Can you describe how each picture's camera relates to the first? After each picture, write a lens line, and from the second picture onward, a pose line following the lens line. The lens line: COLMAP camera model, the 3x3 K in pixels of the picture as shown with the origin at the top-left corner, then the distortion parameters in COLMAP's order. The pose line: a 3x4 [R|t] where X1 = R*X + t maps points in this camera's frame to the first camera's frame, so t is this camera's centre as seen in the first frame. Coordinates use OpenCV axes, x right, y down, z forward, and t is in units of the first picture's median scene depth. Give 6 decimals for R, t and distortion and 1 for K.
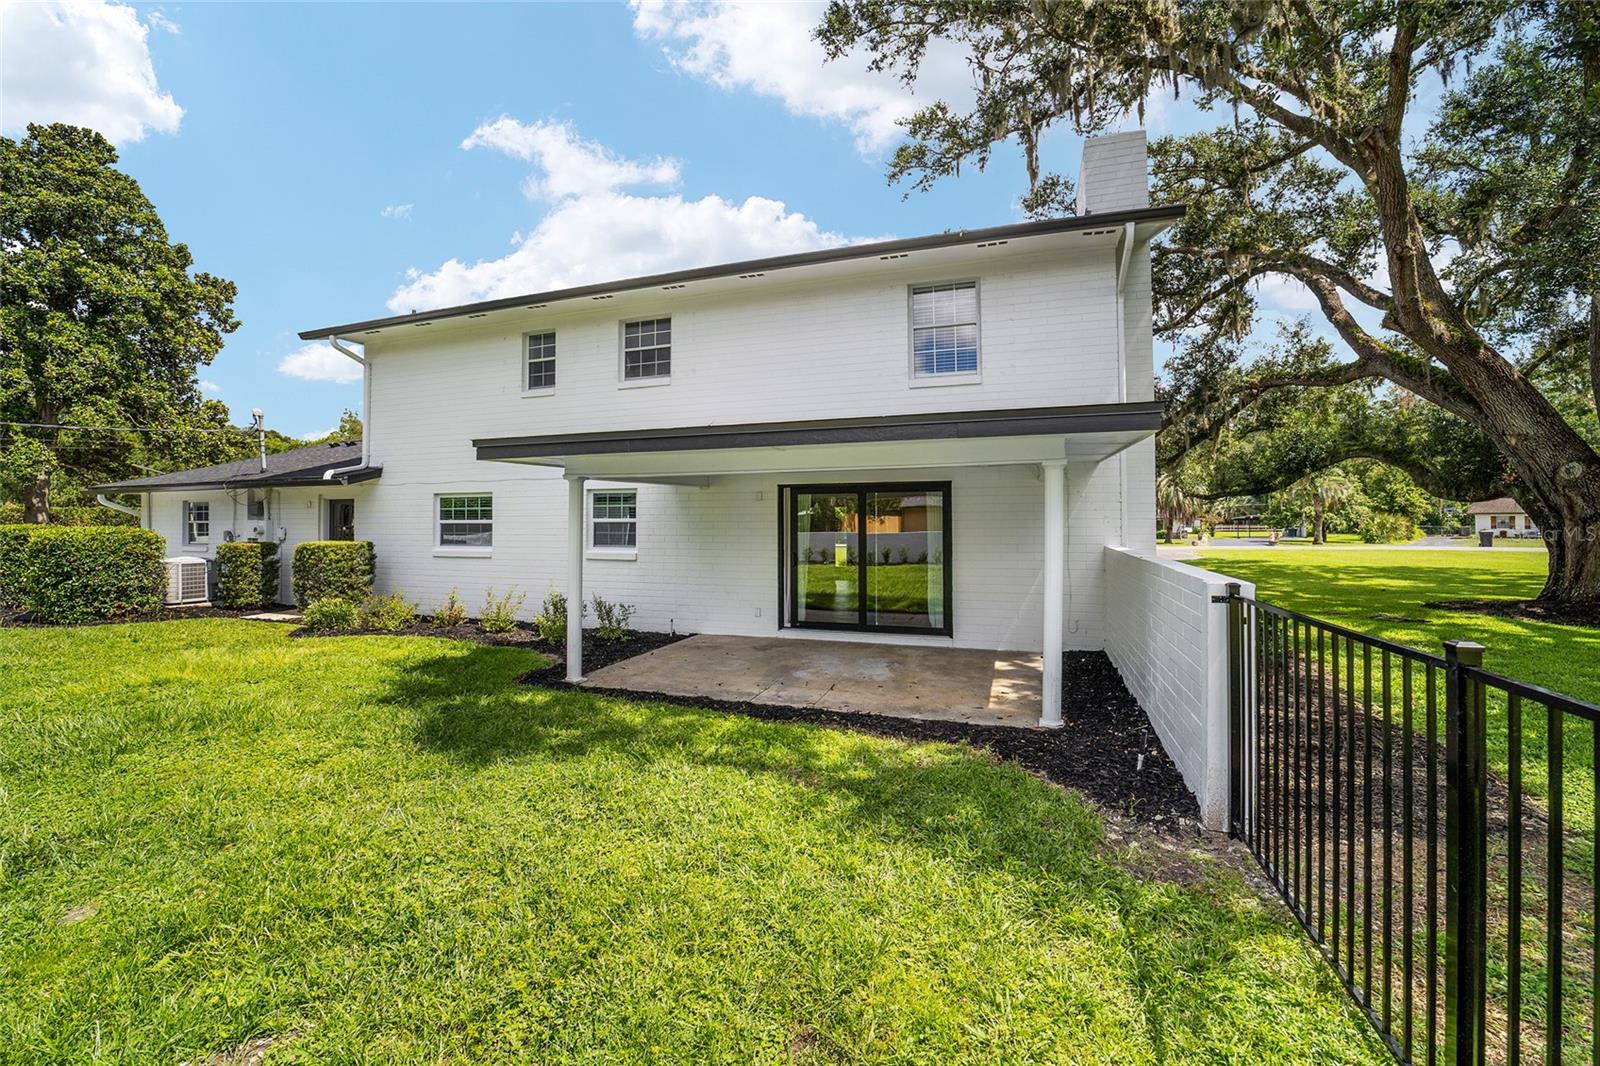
lens RADIAL K [[645.7, 0, 802.5], [0, 645.7, 518.3], [0, 0, 1]] dist [-0.036940, 0.005493]
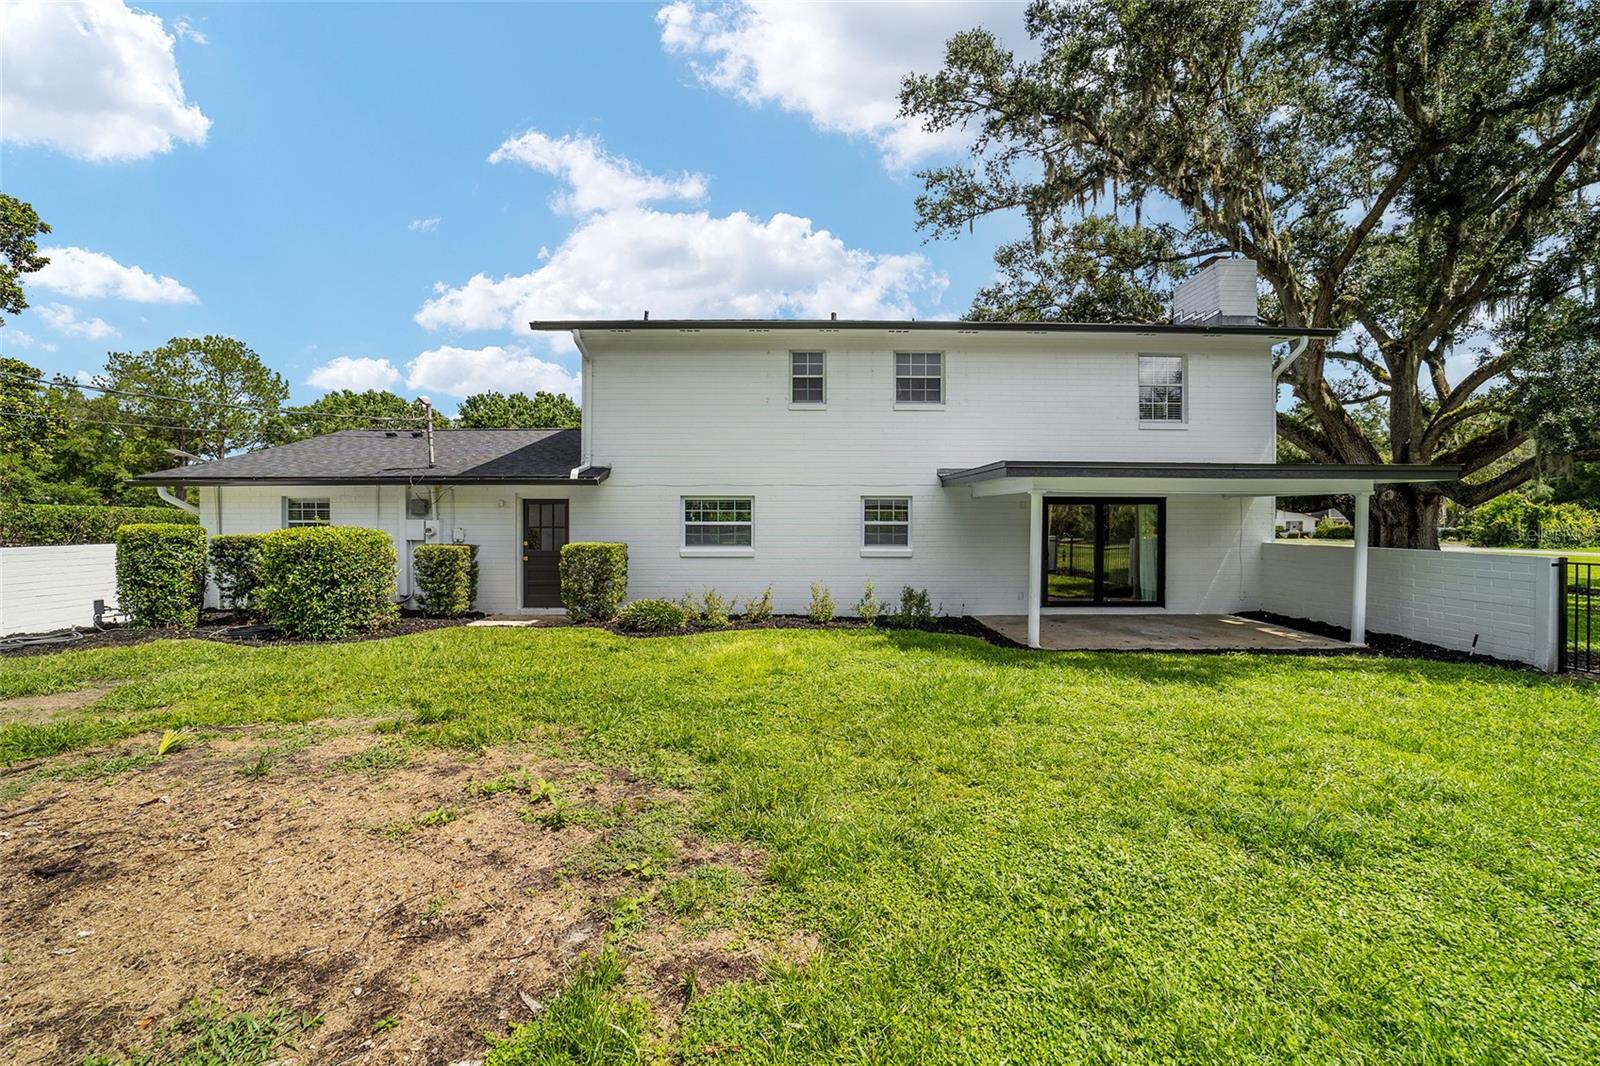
lens RADIAL K [[645.7, 0, 805.6], [0, 645.7, 531.5], [0, 0, 1]] dist [-0.036940, 0.005493]
pose [[0.944858, 0.000985, 0.327479, -0.830646], [-0.006792, 0.999839, 0.016590, 0.000323], [-0.327410, -0.017899, 0.944713, -0.052780]]
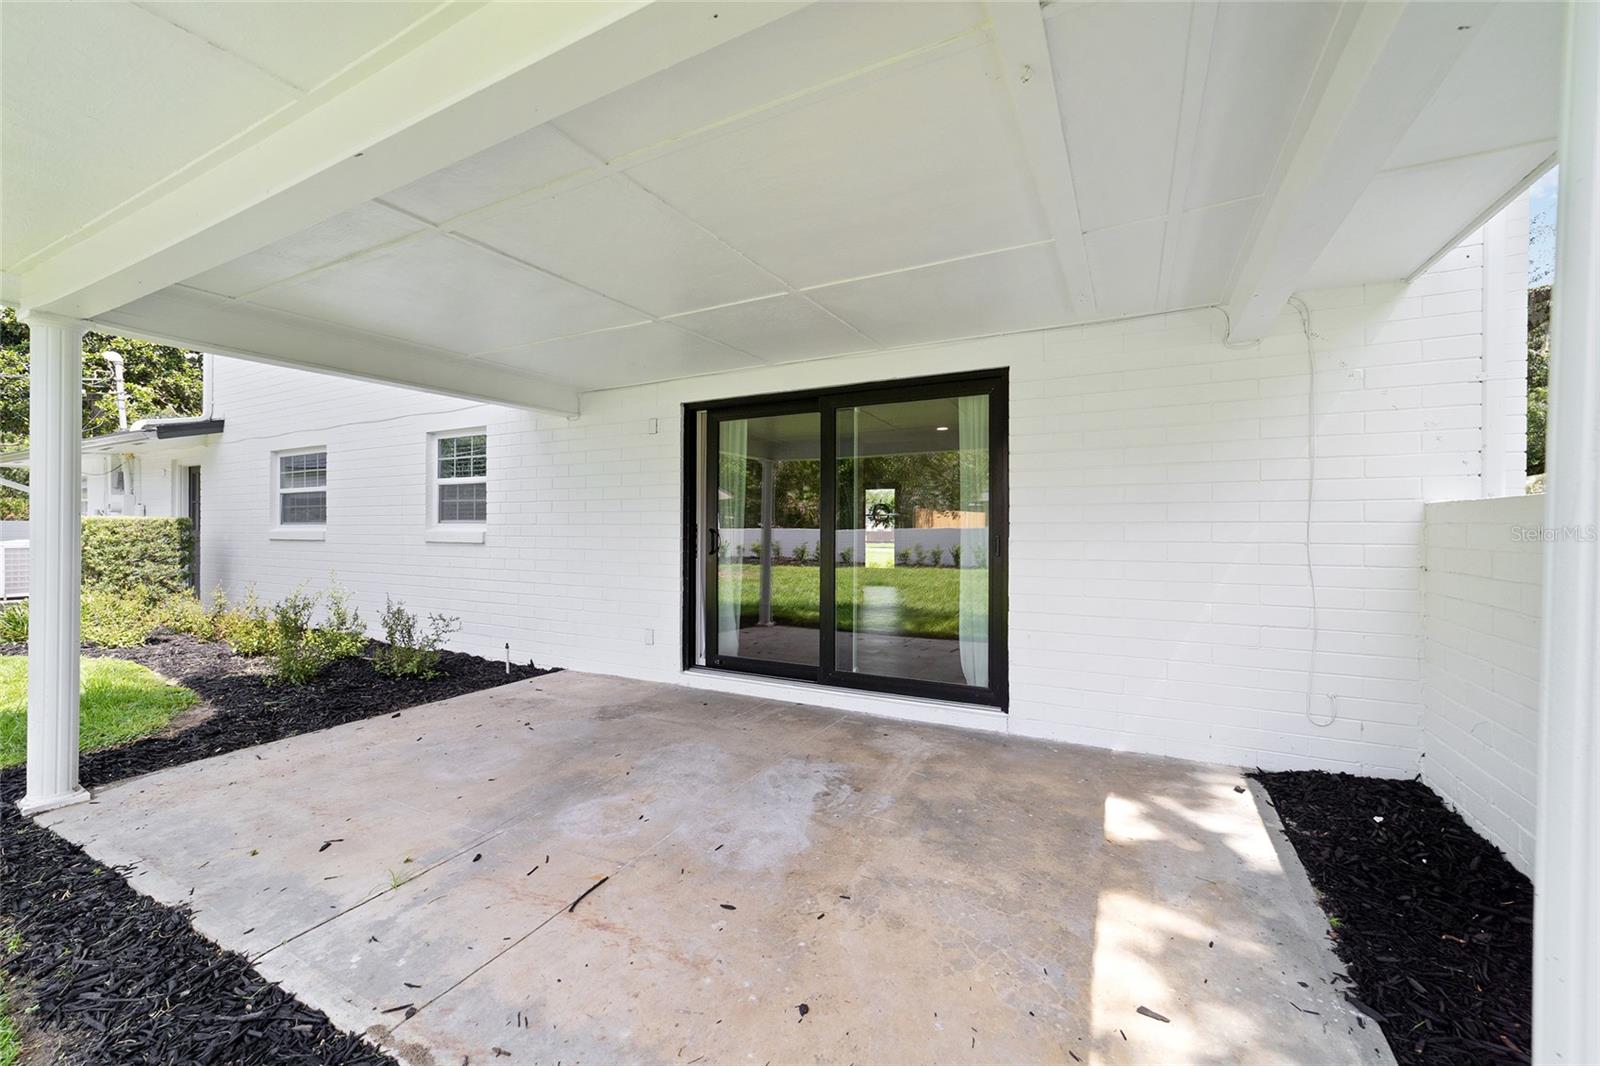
lens RADIAL K [[645.7, 0, 794.9], [0, 645.7, 534.0], [0, 0, 1]] dist [-0.036940, 0.005493]
pose [[0.987537, 0.004894, -0.157309, 0.131600], [-0.001626, 0.999780, 0.020897, 0.043186], [0.157377, -0.020380, 0.987328, 0.449893]]
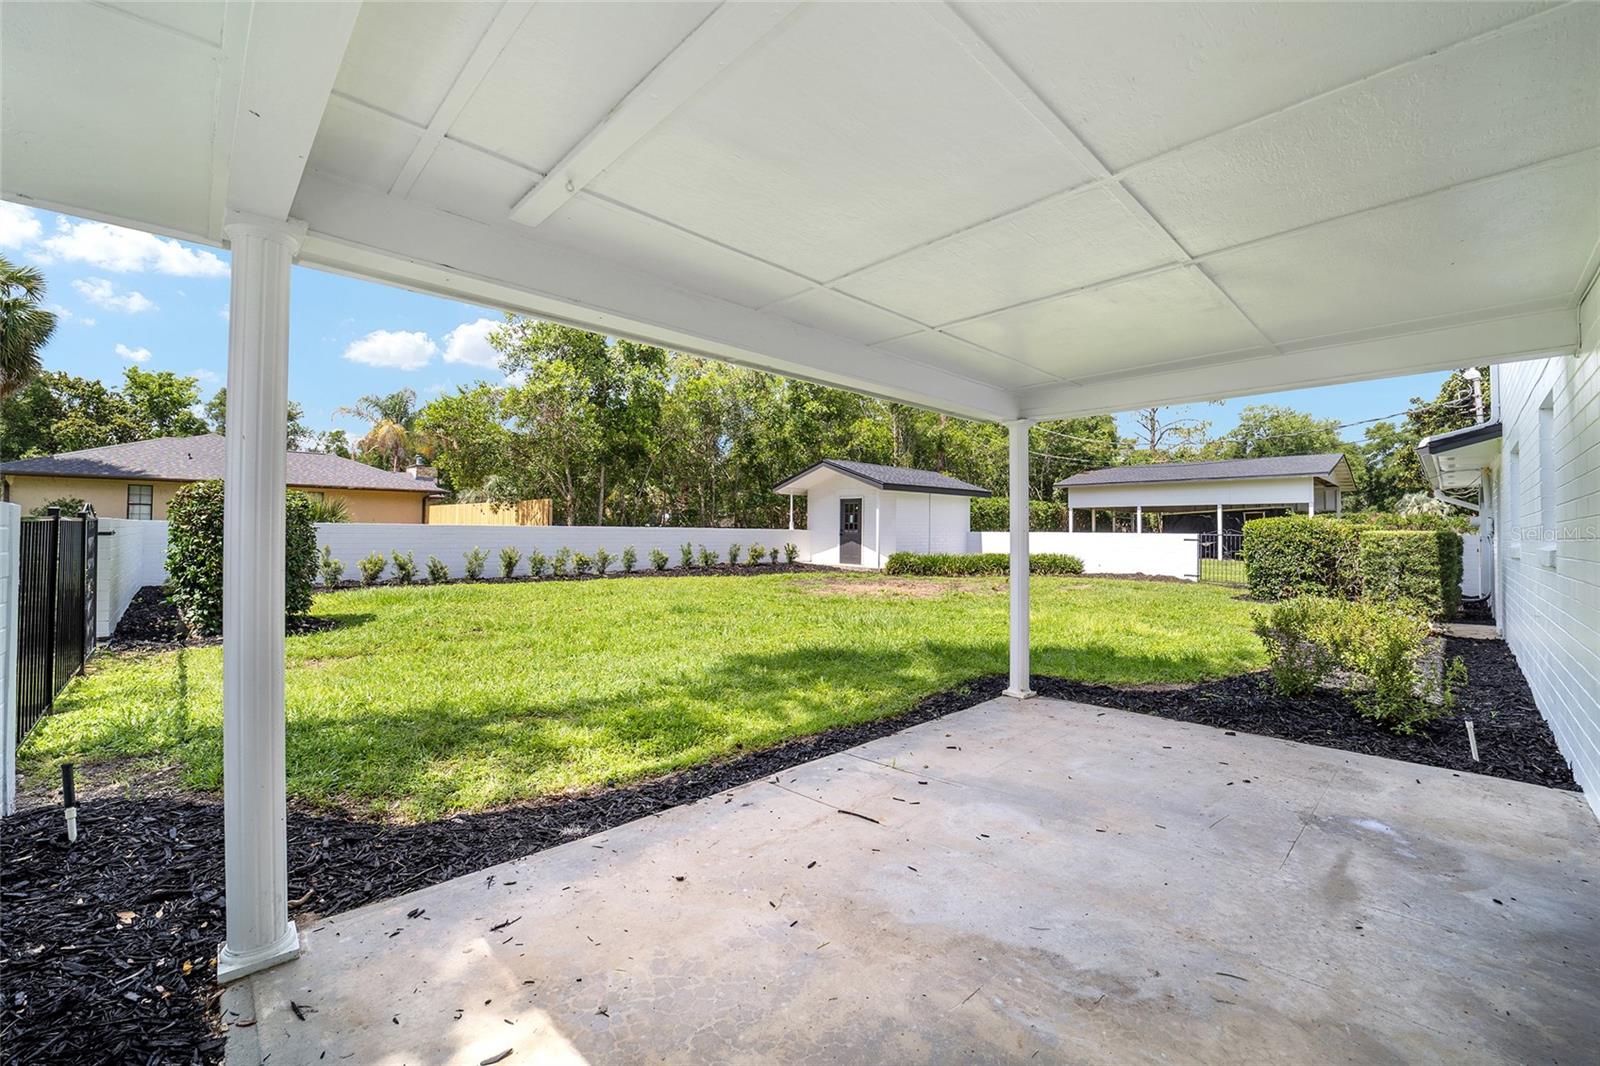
lens RADIAL K [[645.7, 0, 792.9], [0, 645.7, 527.4], [0, 0, 1]] dist [-0.036940, 0.005493]
pose [[-0.452506, -0.008284, -0.891723, 0.290634], [-0.002250, 0.999964, -0.008148, 0.042701], [0.891758, -0.001681, -0.452509, 0.736771]]
